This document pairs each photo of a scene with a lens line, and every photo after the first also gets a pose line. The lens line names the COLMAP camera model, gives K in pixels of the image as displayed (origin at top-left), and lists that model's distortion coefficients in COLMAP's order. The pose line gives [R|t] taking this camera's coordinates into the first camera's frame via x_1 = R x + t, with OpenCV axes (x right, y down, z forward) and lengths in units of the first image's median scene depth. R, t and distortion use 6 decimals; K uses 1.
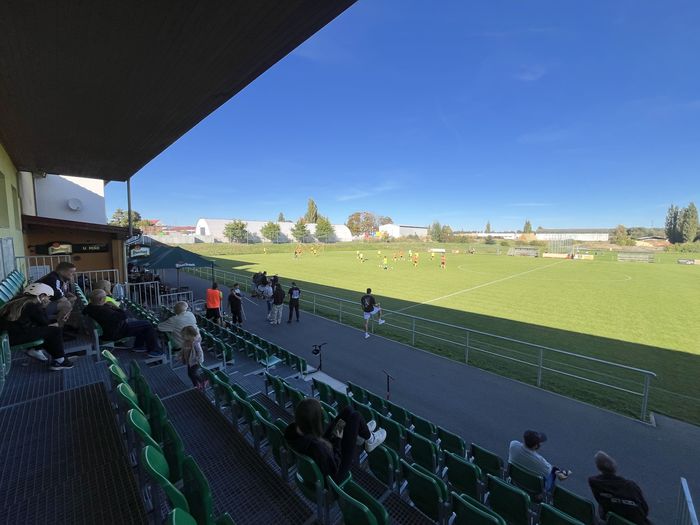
lens RADIAL K [[281.2, 0, 349.9], [0, 281.2, 264.0], [0, 0, 1]] dist [0.000033, 0.000049]
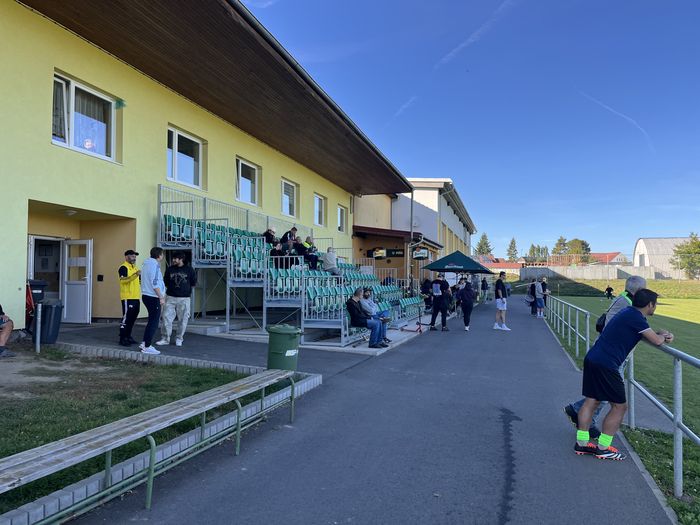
lens RADIAL K [[535.2, 0, 350.2], [0, 535.2, 264.4], [0, 0, 1]] dist [0.005892, 0.000213]
pose [[0.455605, -0.033933, -0.889535, 1.010261], [-0.089484, 0.992466, -0.083692, 0.202036], [0.885673, 0.117729, 0.449136, -0.183209]]
